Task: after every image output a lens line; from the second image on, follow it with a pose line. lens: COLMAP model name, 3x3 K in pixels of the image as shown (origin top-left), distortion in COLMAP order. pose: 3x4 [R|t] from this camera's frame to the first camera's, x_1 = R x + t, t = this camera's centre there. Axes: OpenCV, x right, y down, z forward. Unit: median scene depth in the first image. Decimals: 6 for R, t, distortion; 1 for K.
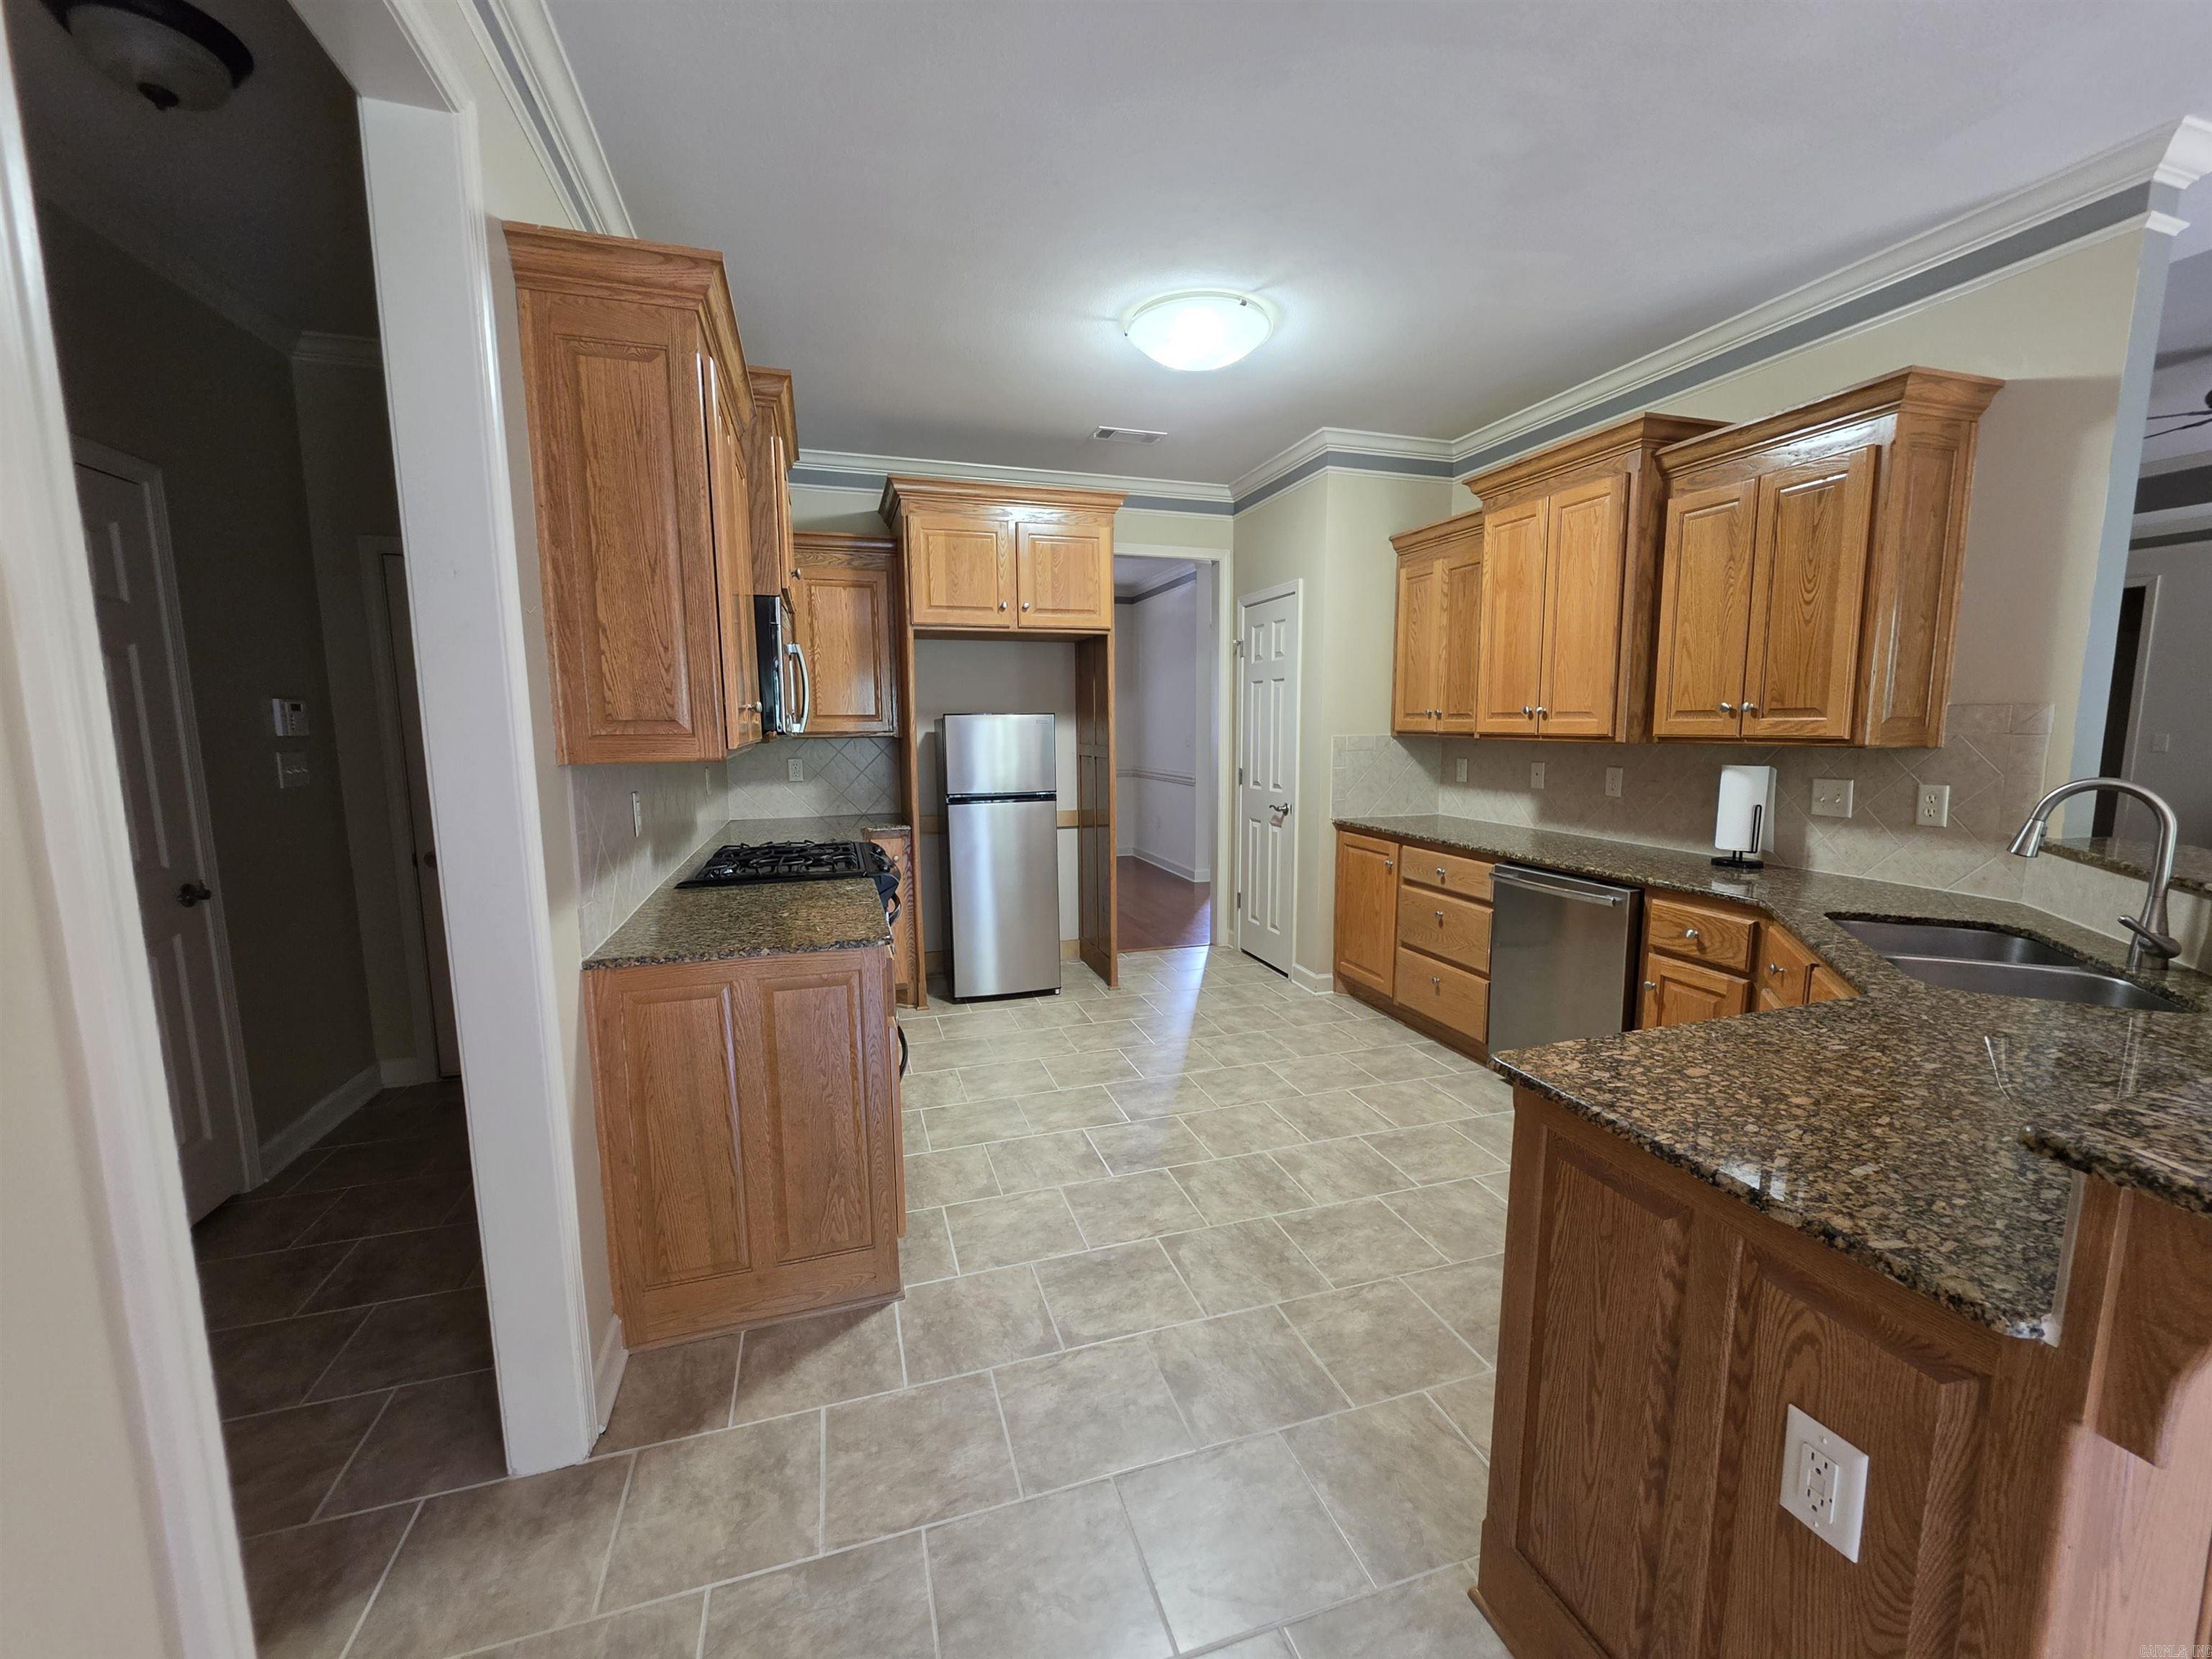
lens RADIAL K [[895.4, 0, 1126.1], [0, 895.4, 837.7], [0, 0, 1]] dist [-0.005906, 0.002095]
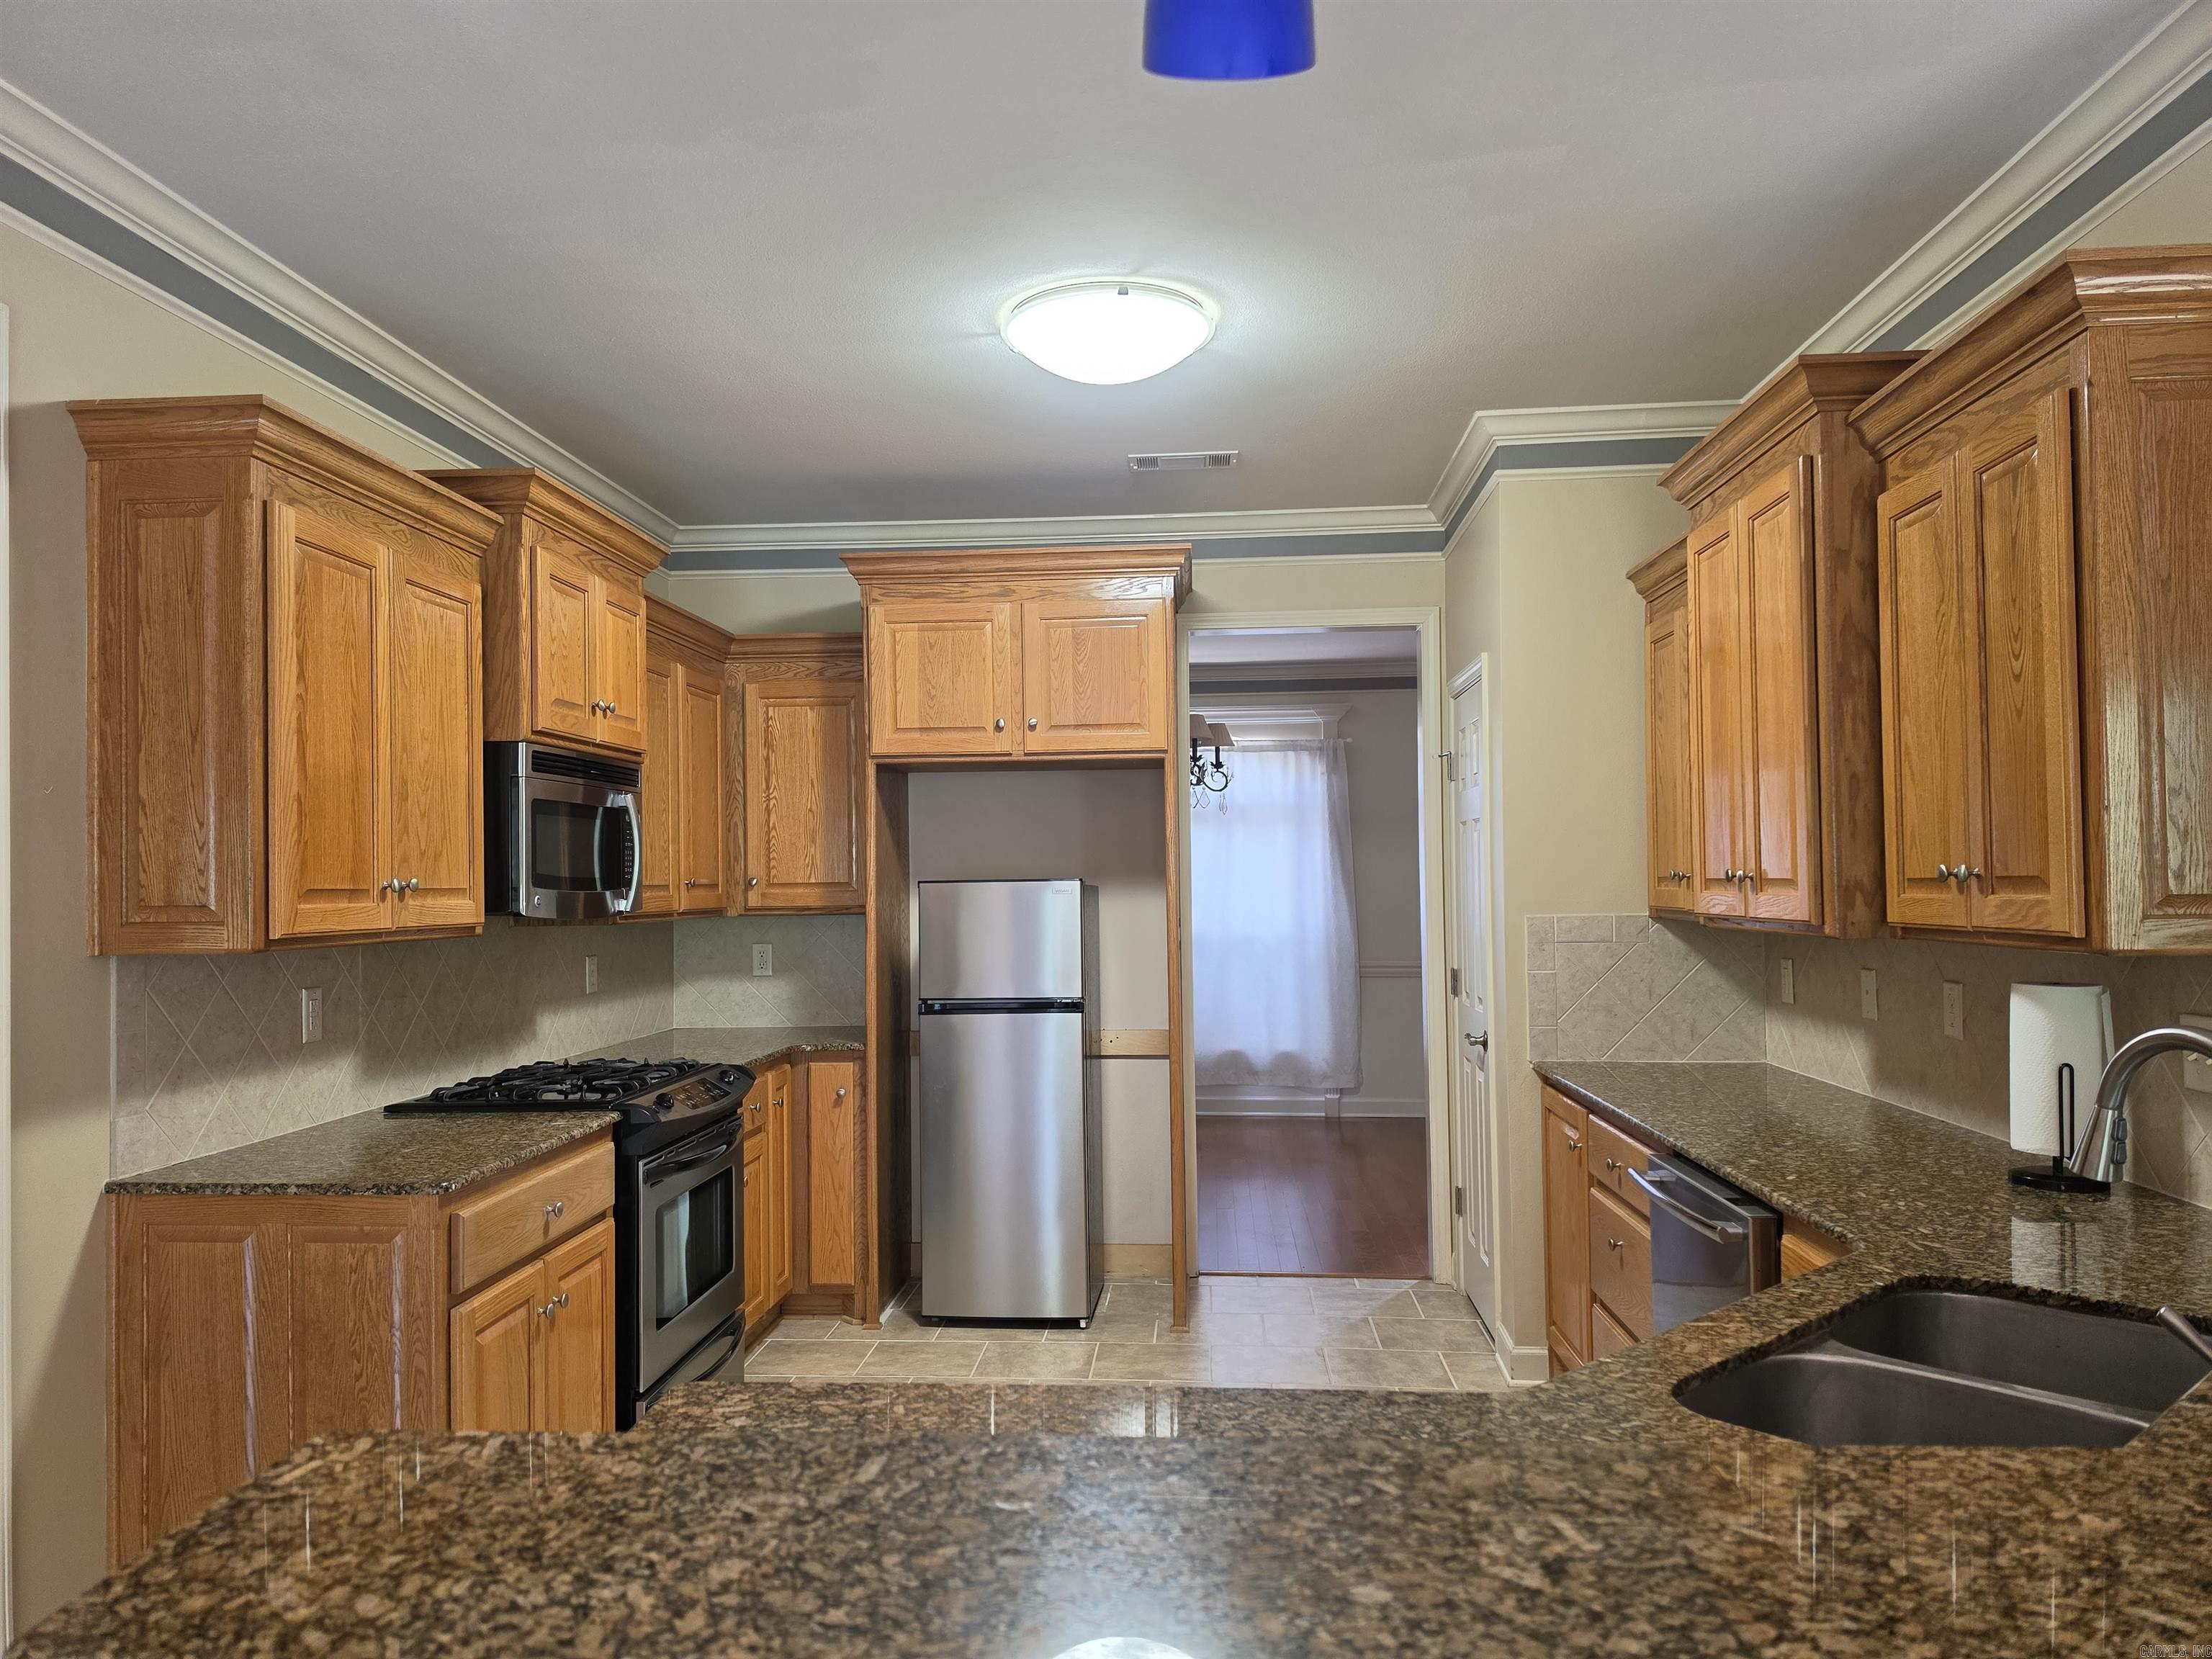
lens RADIAL K [[1528.3, 0, 1078.4], [0, 1528.3, 851.1], [0, 0, 1]] dist [0.082304, -0.102661]
pose [[0.919948, -0.011674, -0.391867, 0.526106], [-0.045486, 0.989627, -0.136266, -0.010624], [0.389393, 0.143182, 0.909875, -0.027315]]
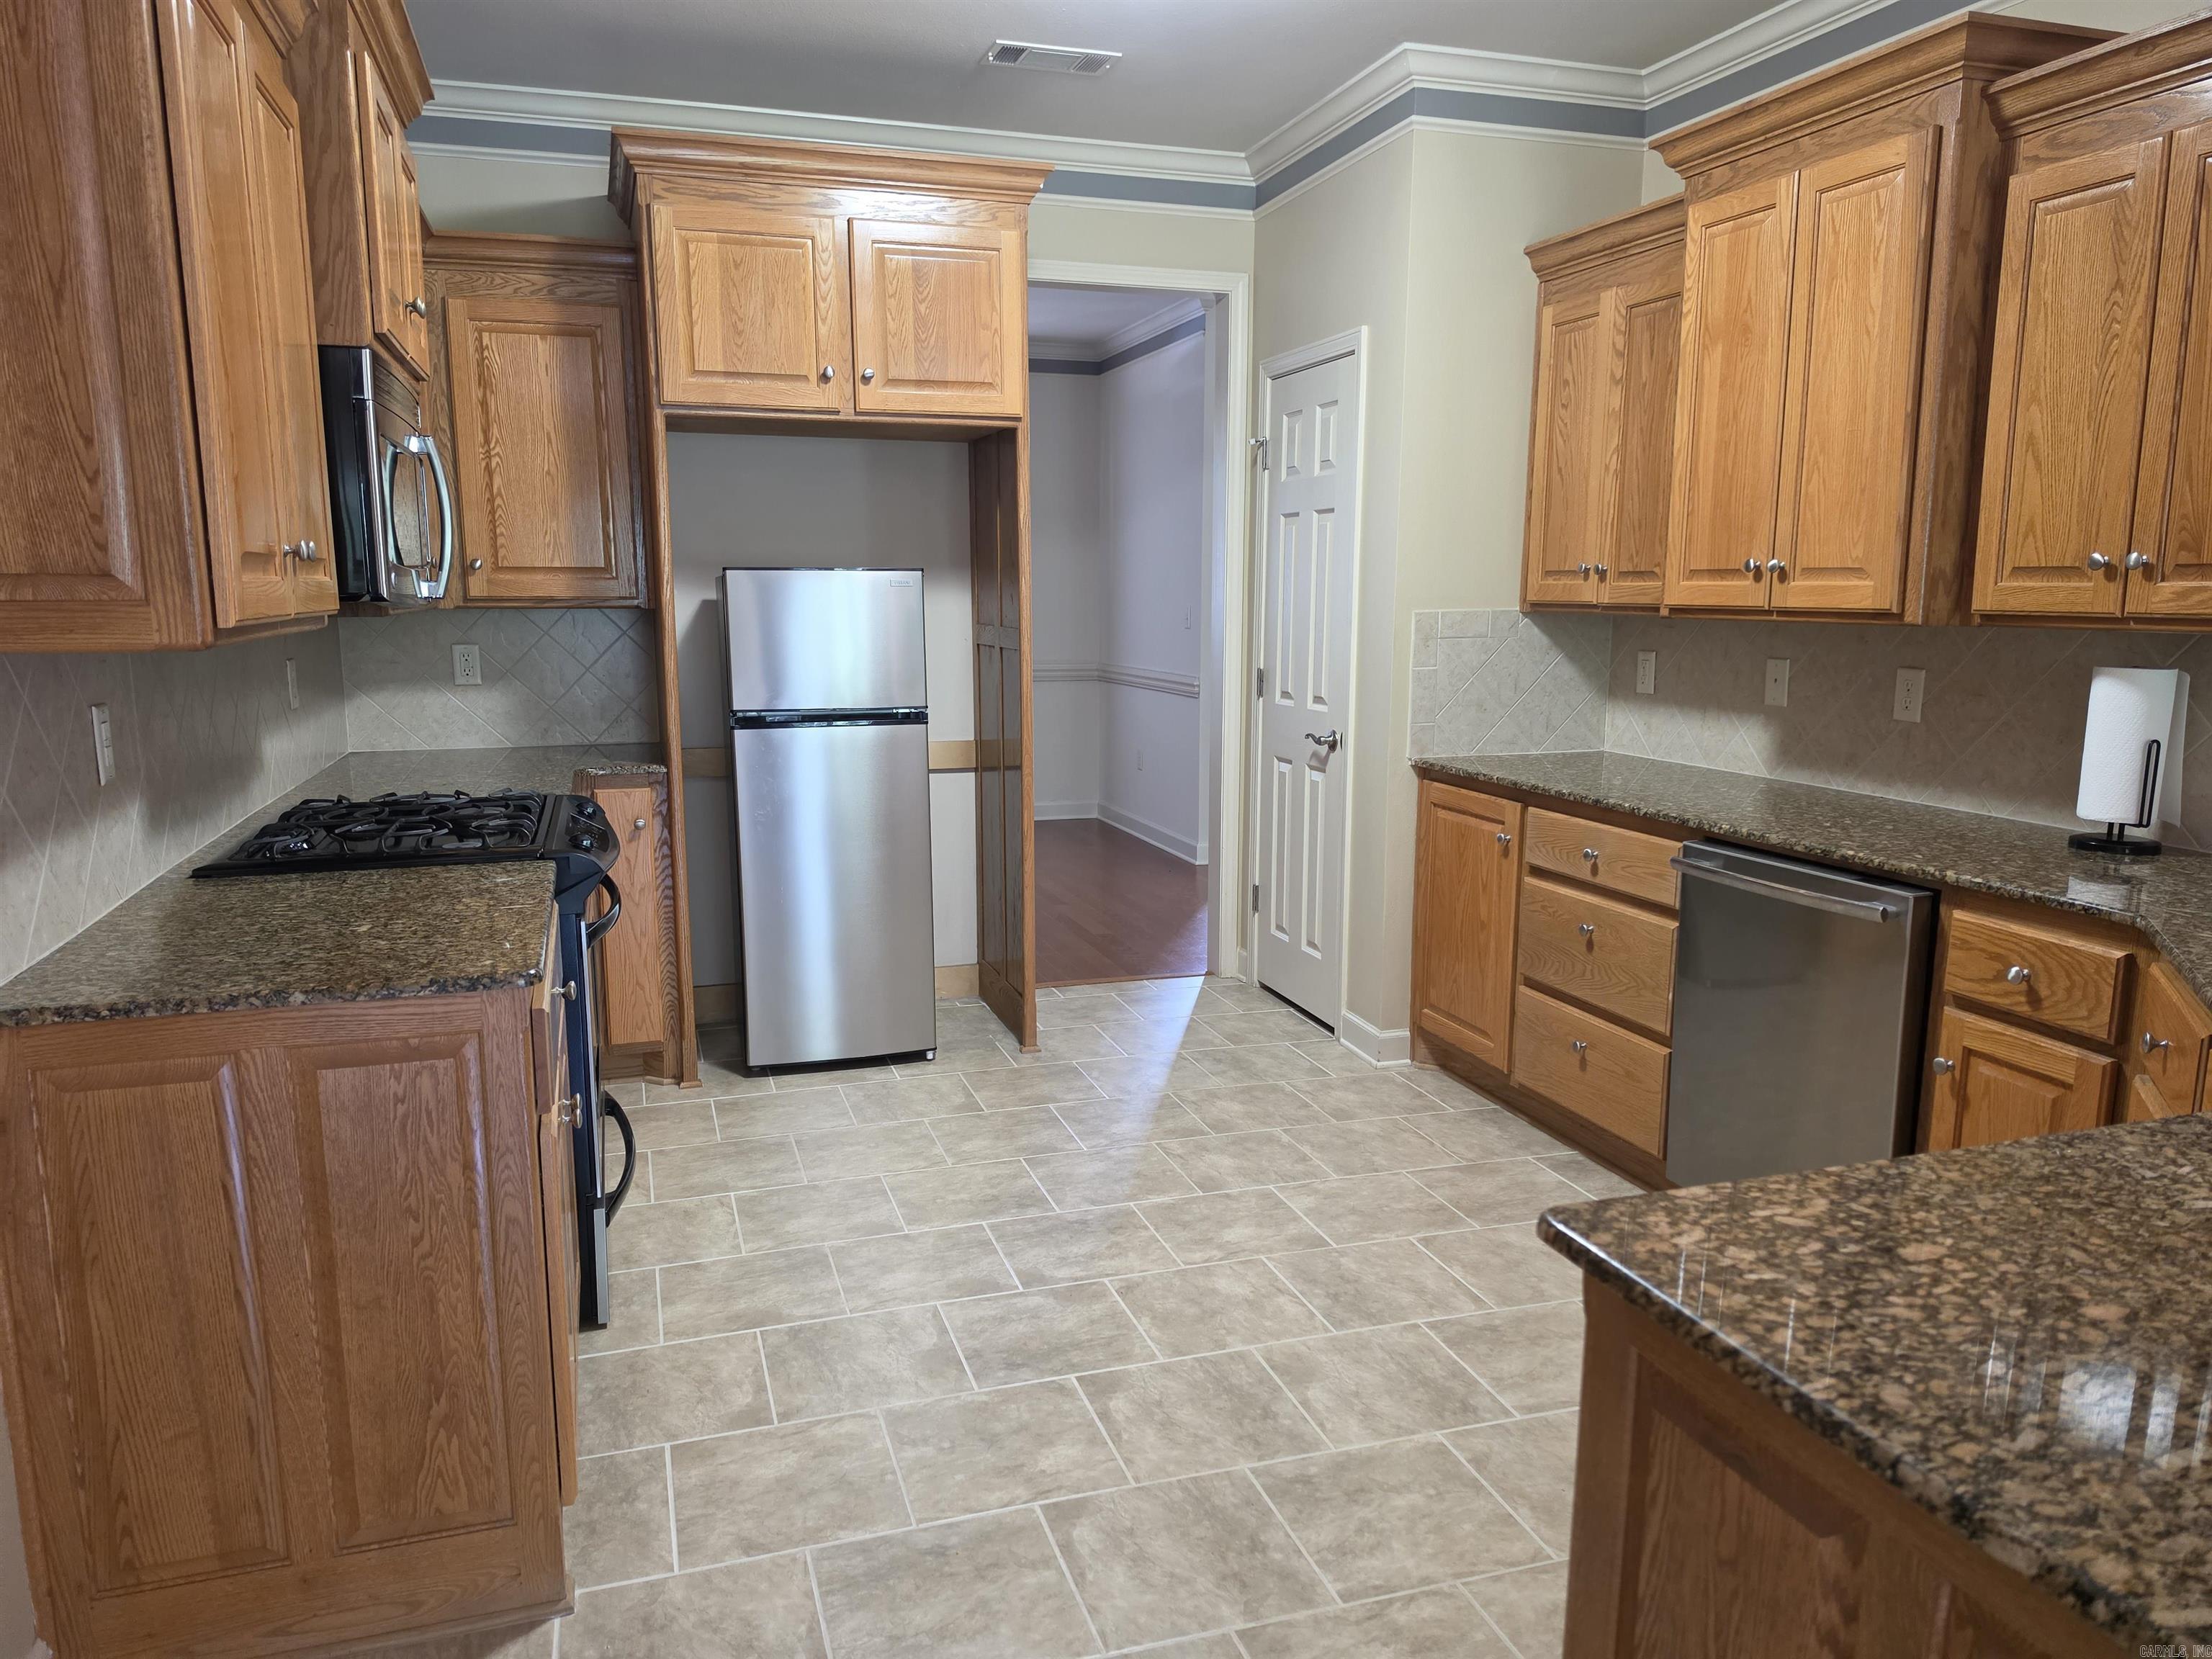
lens RADIAL K [[1530.5, 0, 1107.0], [0, 1530.5, 845.4], [0, 0, 1]] dist [0.083138, -0.104845]
pose [[0.999949, 0.007197, -0.007074, 0.066268], [-0.006906, 0.999162, 0.040342, -0.005558], [0.007358, -0.040291, 0.999161, 0.034678]]
